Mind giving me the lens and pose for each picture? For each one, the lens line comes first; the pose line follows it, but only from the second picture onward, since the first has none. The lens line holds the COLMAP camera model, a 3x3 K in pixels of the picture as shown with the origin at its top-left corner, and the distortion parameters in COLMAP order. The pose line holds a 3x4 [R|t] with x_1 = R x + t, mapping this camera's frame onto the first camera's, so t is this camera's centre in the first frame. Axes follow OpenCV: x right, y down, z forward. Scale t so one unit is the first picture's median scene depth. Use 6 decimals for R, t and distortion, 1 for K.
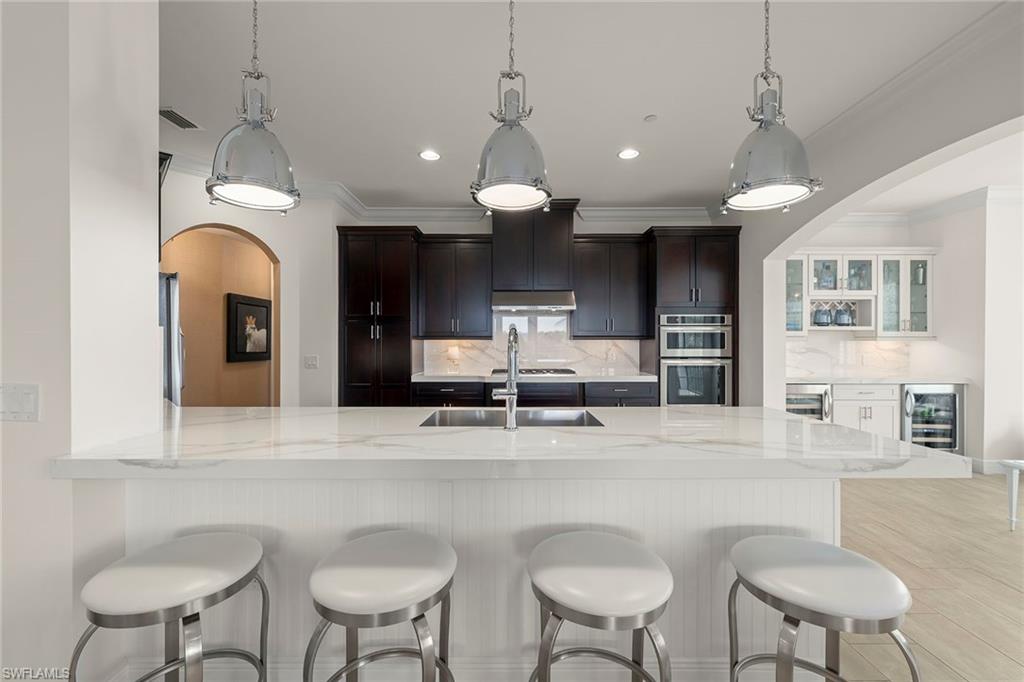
lens RADIAL K [[424.5, 0, 512.0], [0, 424.5, 341.0], [0, 0, 1]] dist [0.008463, 0.000259]
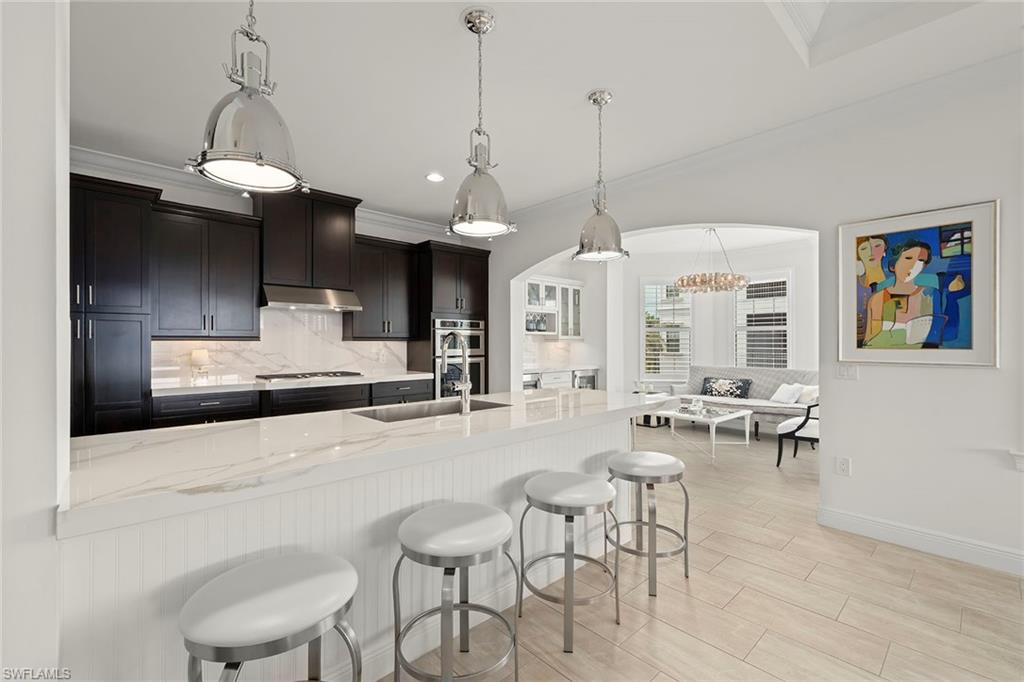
lens RADIAL K [[444.1, 0, 512.0], [0, 444.1, 341.0], [0, 0, 1]] dist [0.001463, 0.000091]
pose [[0.739075, 0.000529, 0.673622, -0.283008], [0.001775, 0.999995, -0.002733, -0.000090], [-0.673620, 0.003215, 0.739071, -0.011461]]
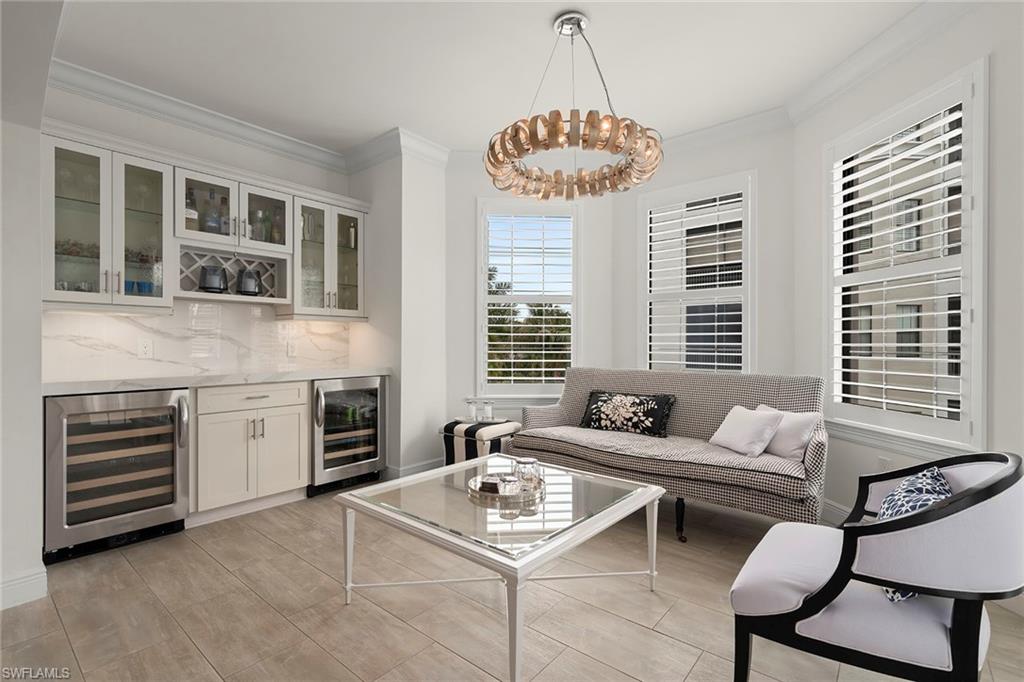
lens RADIAL K [[471.0, 0, 512.0], [0, 471.0, 341.0], [0, 0, 1]] dist [0.000444, 0.000120]
pose [[0.649220, 0.001884, 0.760598, 0.504610], [-0.000127, 0.999997, -0.002369, 0.035989], [-0.760600, 0.001442, 0.649219, 0.234916]]
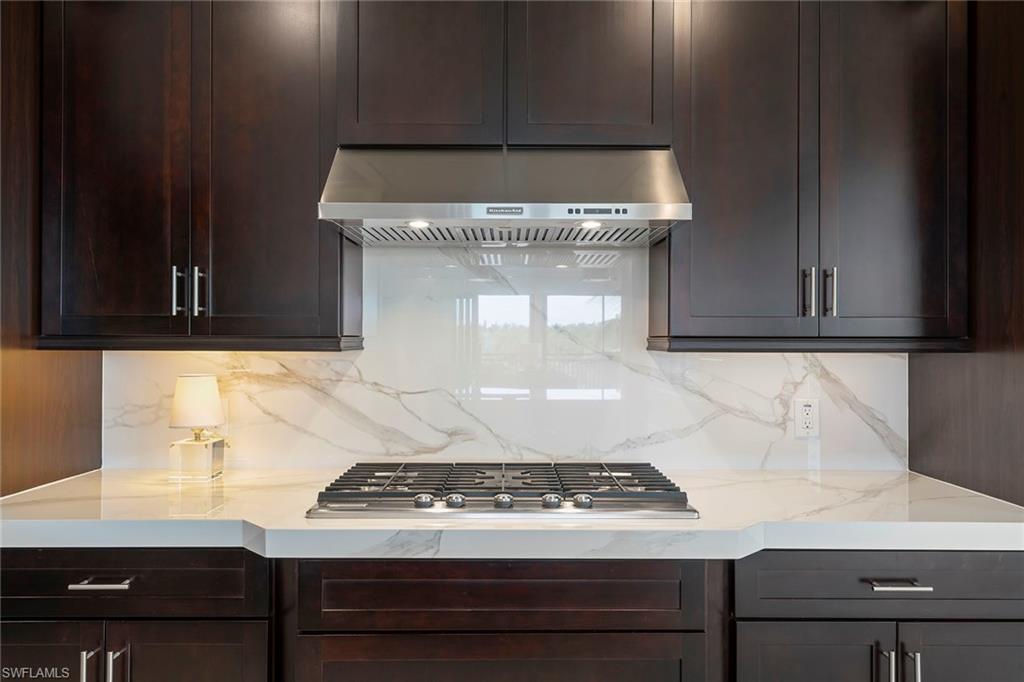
lens RADIAL K [[675.6, 0, 512.0], [0, 675.6, 341.0], [0, 0, 1]] dist [0.001458, 0.000393]
pose [[0.999989, 0.003760, 0.002760, 0.051740], [-0.003762, 0.999993, 0.000757, -0.010068], [-0.002757, -0.000767, 0.999996, 0.620715]]
